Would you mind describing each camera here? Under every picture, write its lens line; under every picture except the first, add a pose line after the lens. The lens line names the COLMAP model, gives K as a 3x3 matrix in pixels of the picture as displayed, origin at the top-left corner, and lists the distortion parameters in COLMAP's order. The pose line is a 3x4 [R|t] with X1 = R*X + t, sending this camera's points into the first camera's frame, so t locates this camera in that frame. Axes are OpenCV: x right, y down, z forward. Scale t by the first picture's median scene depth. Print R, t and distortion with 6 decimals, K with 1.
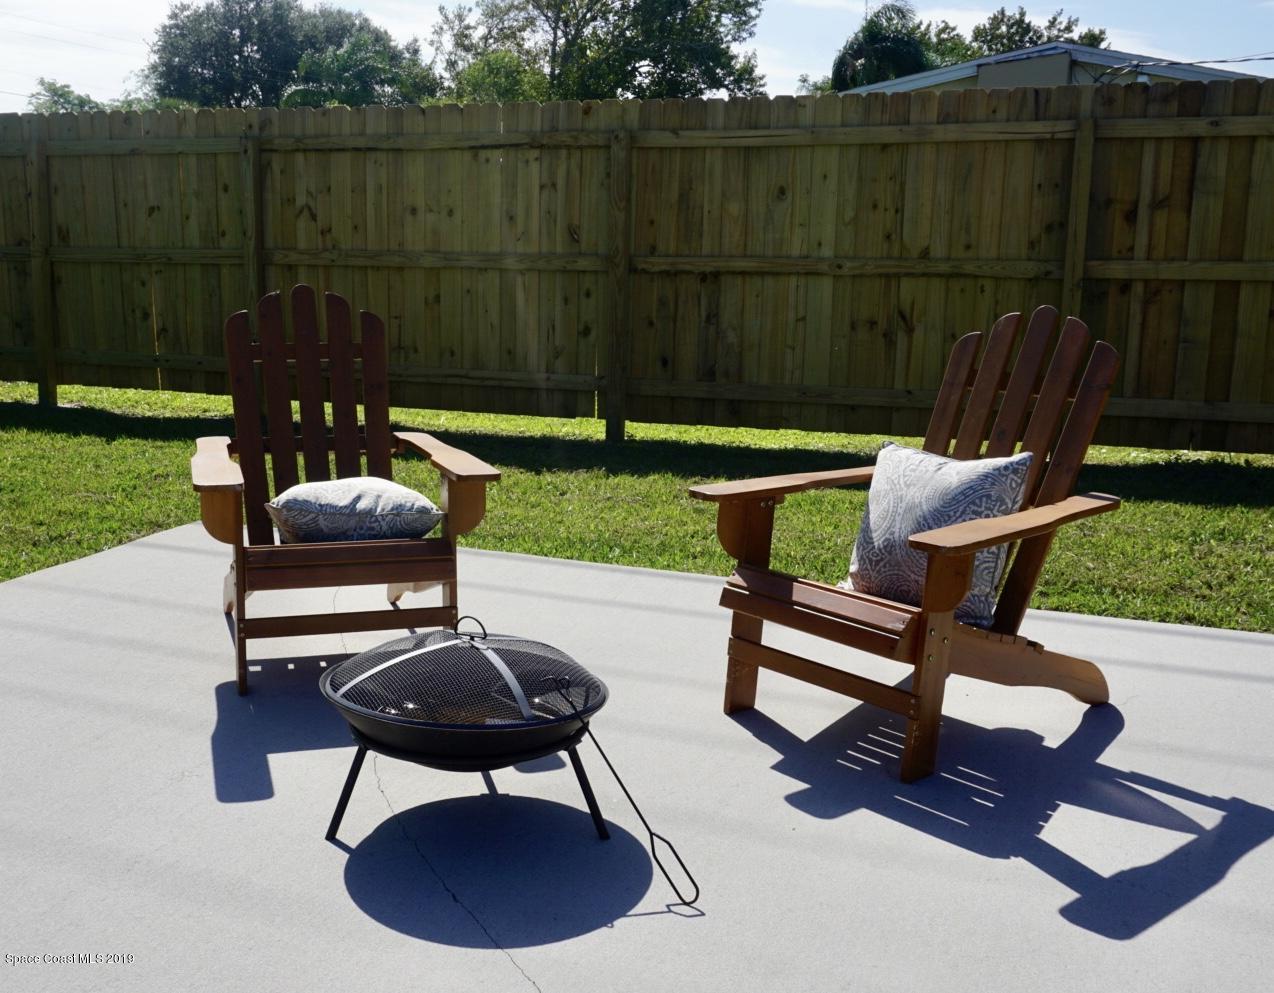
lens RADIAL K [[1558.3, 0, 635.8], [0, 1558.3, 498.3], [0, 0, 1]] dist [0.008016, 0.000000]
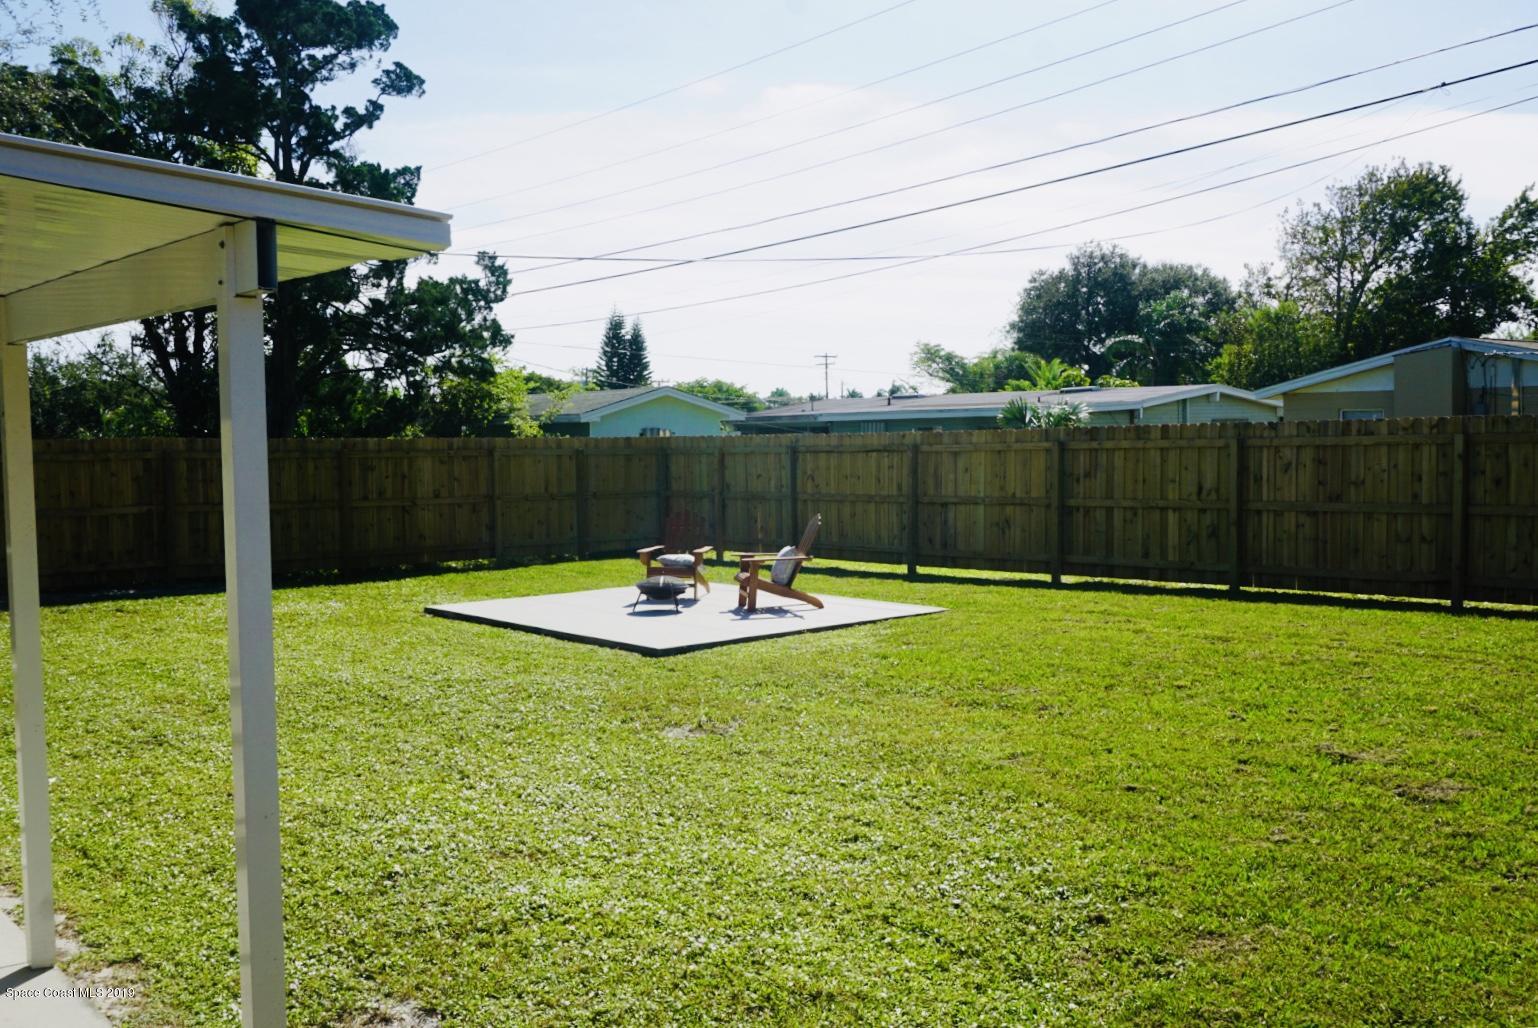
lens RADIAL K [[1372.4, 0, 769.7], [0, 1372.4, 512.9], [0, 0, 1]] dist [-0.021439, -0.007166]
pose [[0.895324, 0.000647, -0.445415, 0.767591], [-0.059057, 0.991342, -0.117271, 0.135567], [0.441483, 0.131300, 0.887611, -1.005547]]
